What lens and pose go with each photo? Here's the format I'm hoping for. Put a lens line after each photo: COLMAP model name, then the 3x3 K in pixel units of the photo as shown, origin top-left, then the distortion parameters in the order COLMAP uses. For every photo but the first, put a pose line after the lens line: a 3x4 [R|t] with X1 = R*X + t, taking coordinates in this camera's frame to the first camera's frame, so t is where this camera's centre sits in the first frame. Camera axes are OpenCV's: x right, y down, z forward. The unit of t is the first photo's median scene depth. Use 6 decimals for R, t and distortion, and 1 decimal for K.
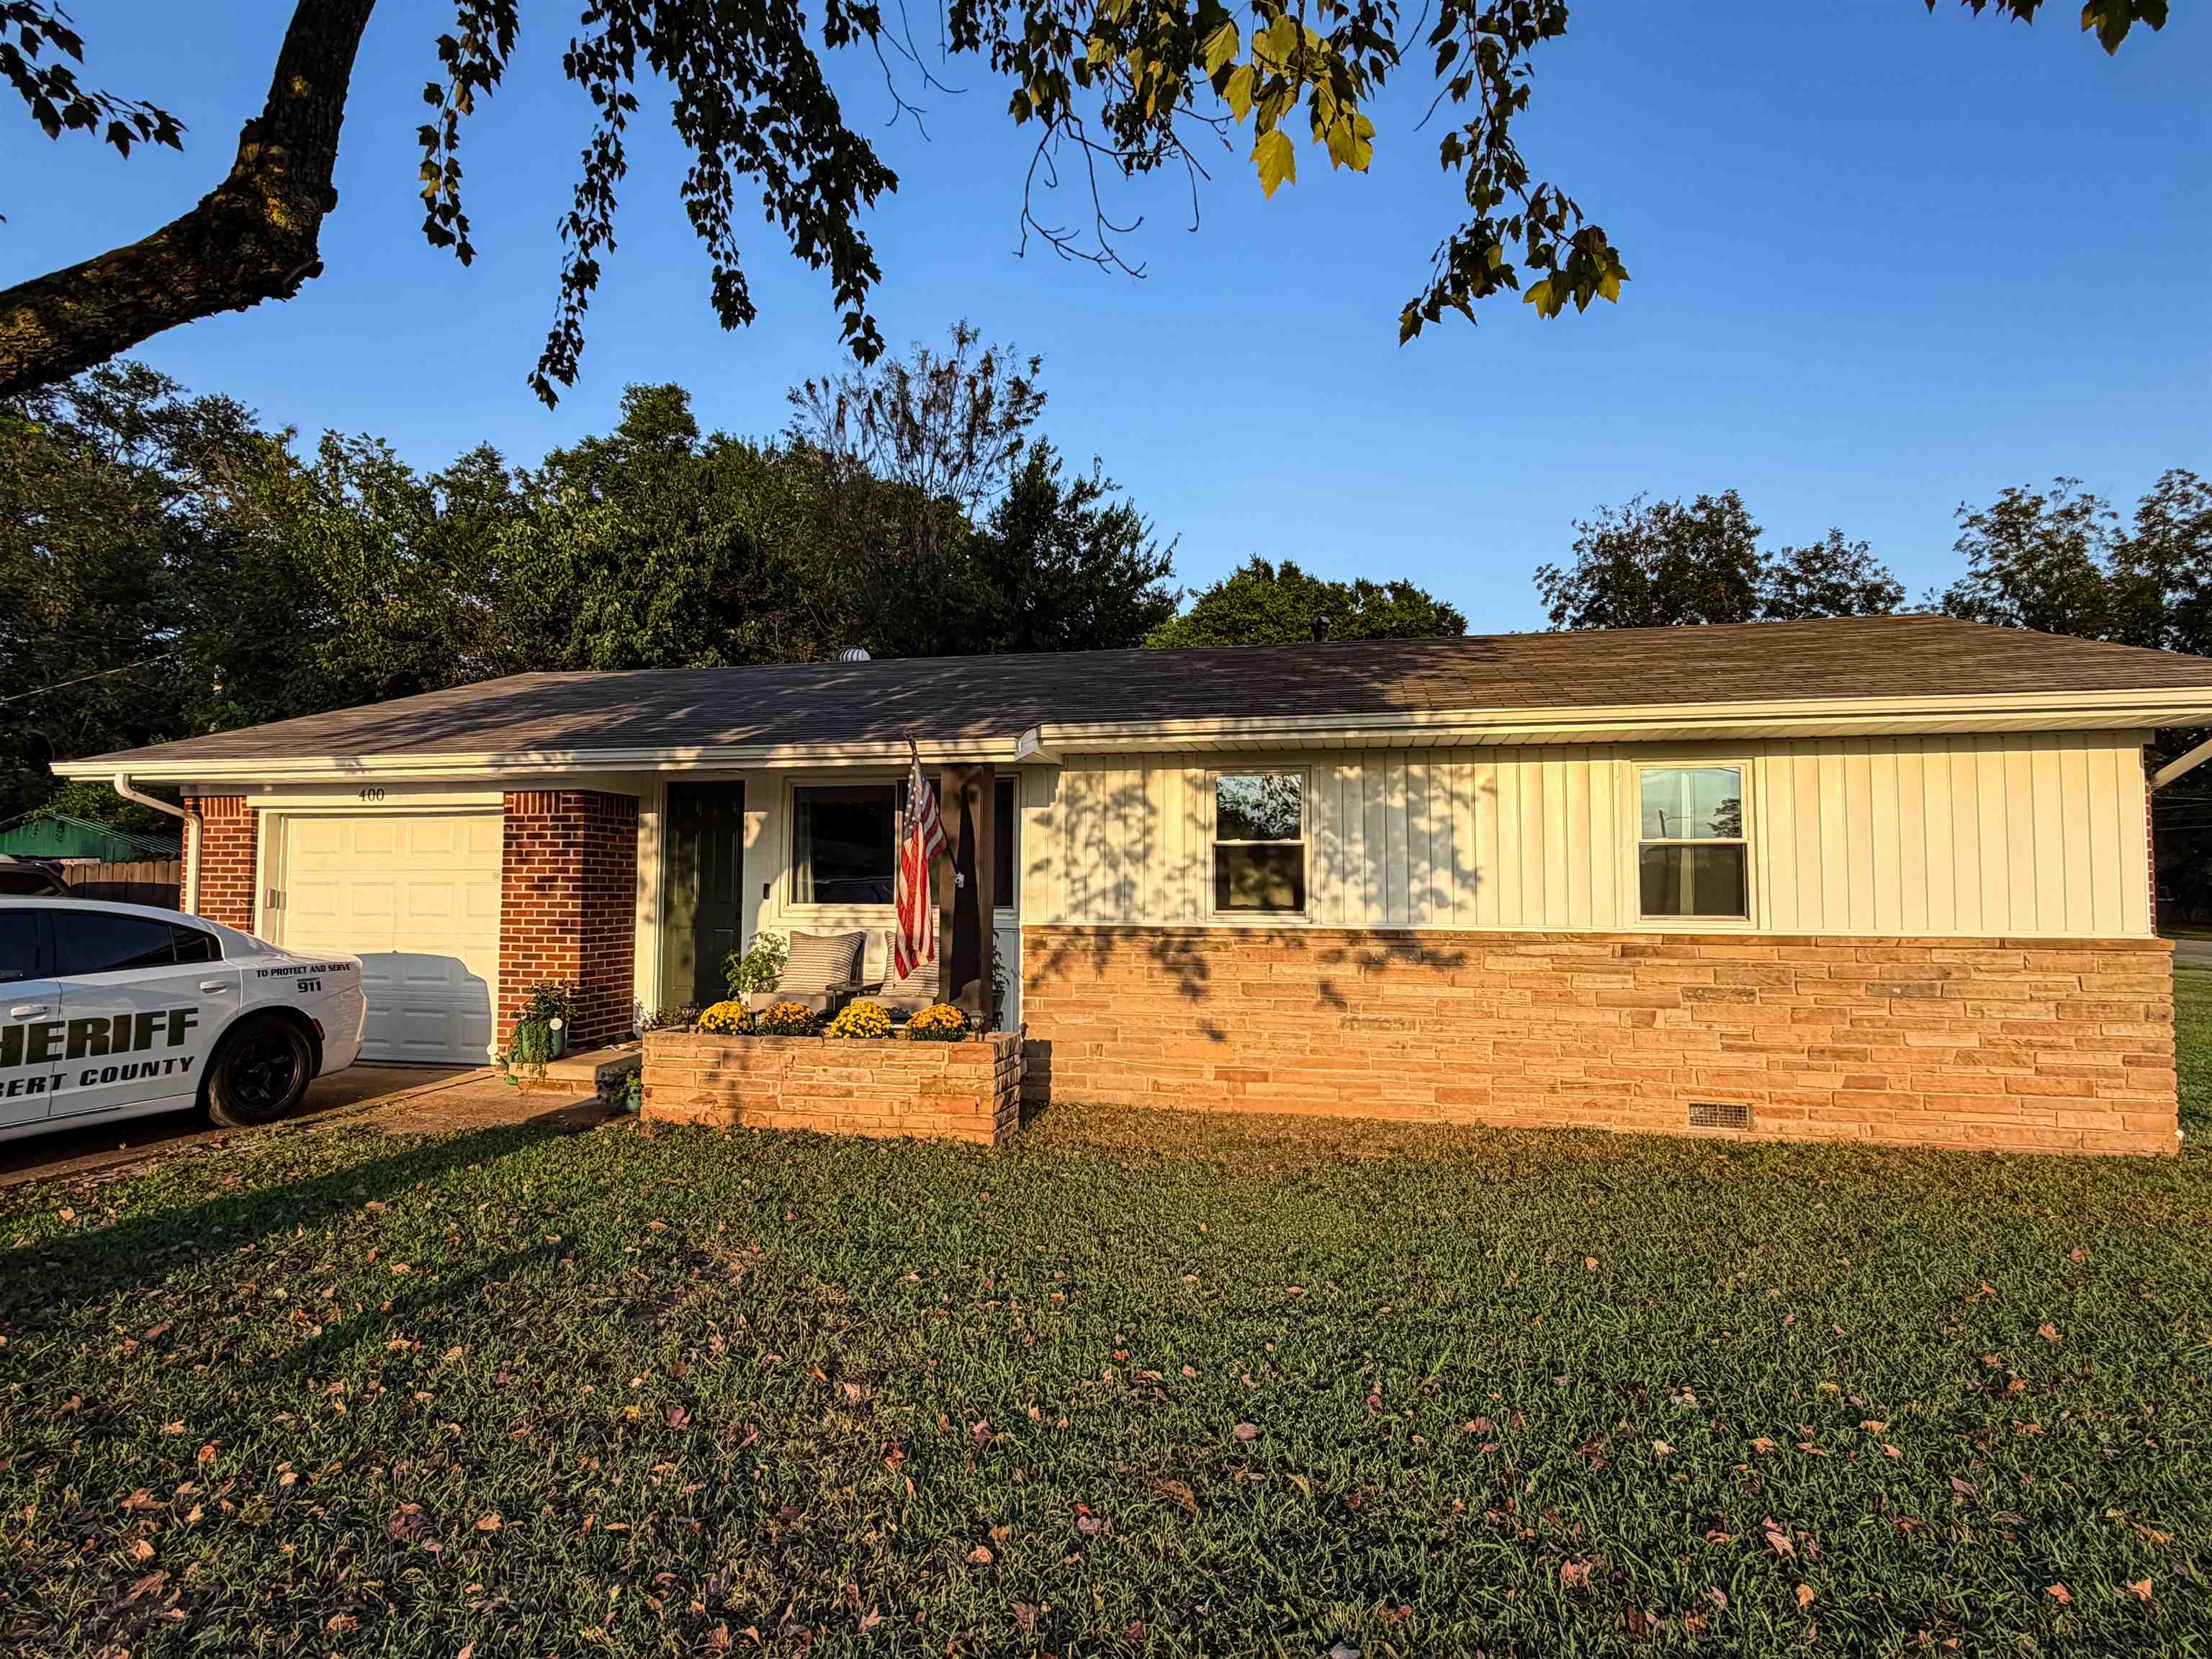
lens RADIAL K [[1136.0, 0, 1106.0], [0, 1136.0, 829.5], [0, 0, 1]] dist [-0.006224, 0.000686]
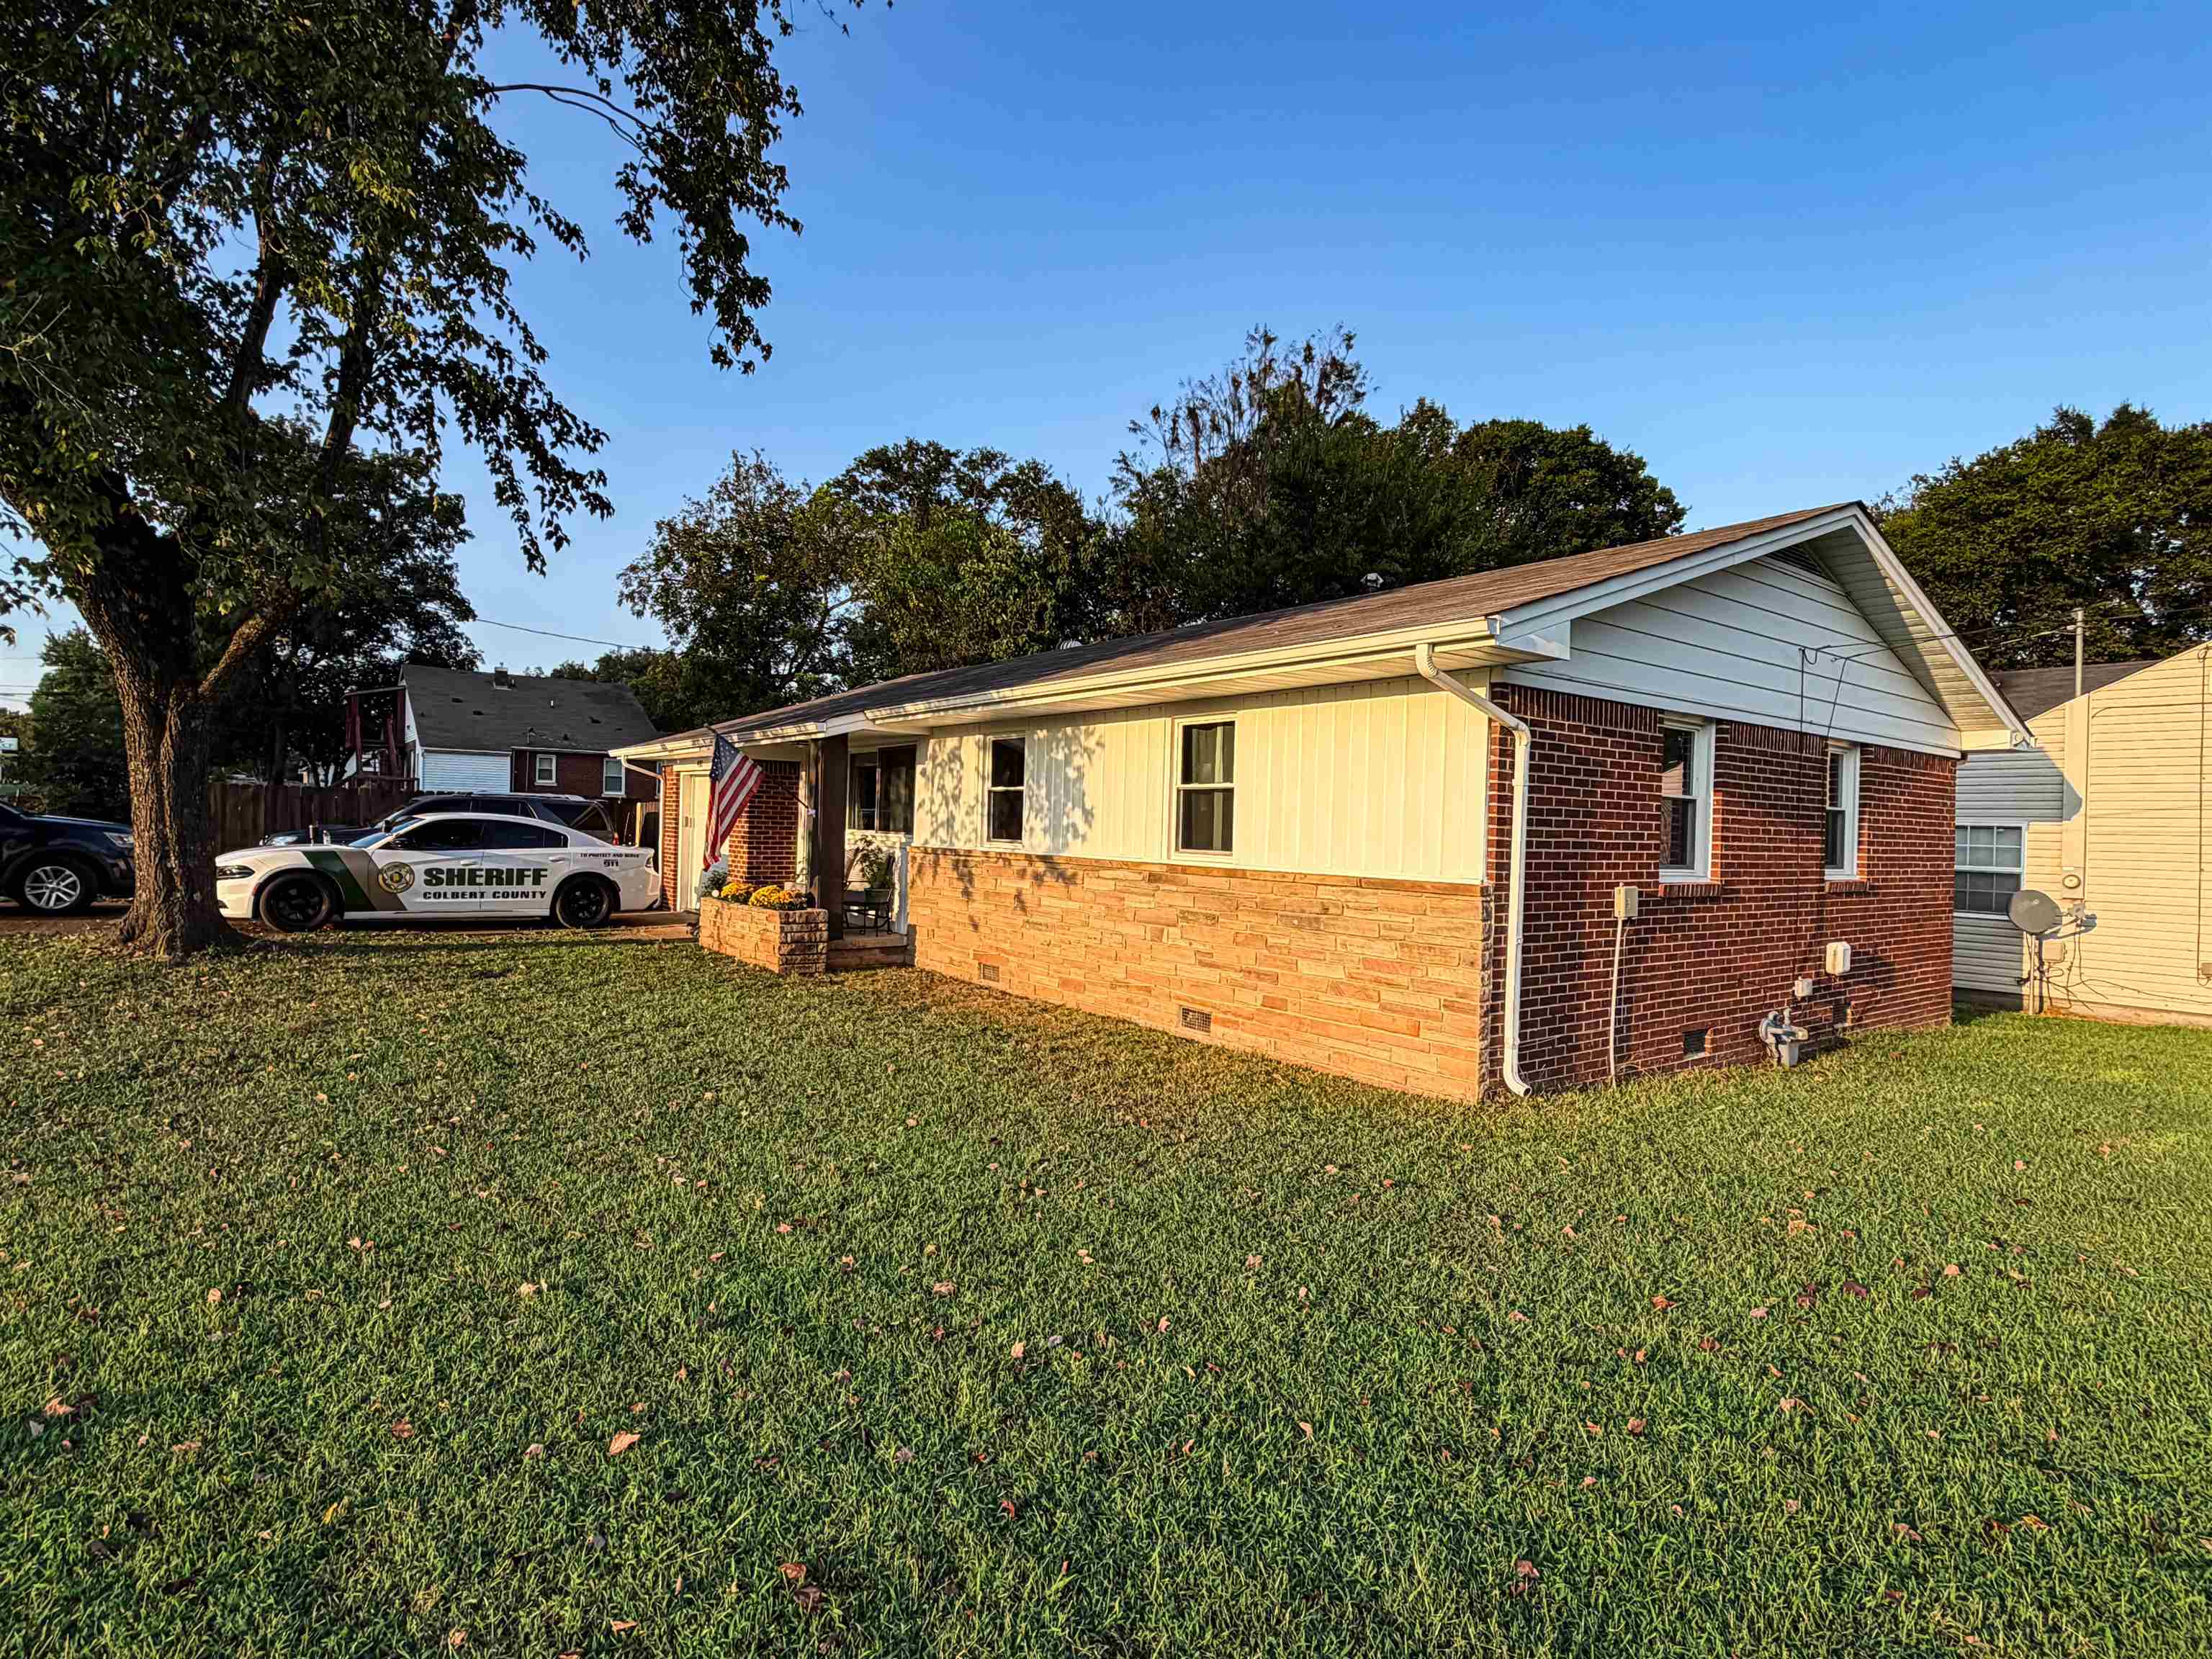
lens RADIAL K [[1136.0, 0, 1106.0], [0, 1136.0, 829.5], [0, 0, 1]] dist [-0.006224, 0.000686]
pose [[0.764390, 0.019311, -0.644465, 1.135862], [0.010057, 0.999073, 0.041865, 0.005818], [0.644676, -0.038483, 0.763487, 0.050680]]
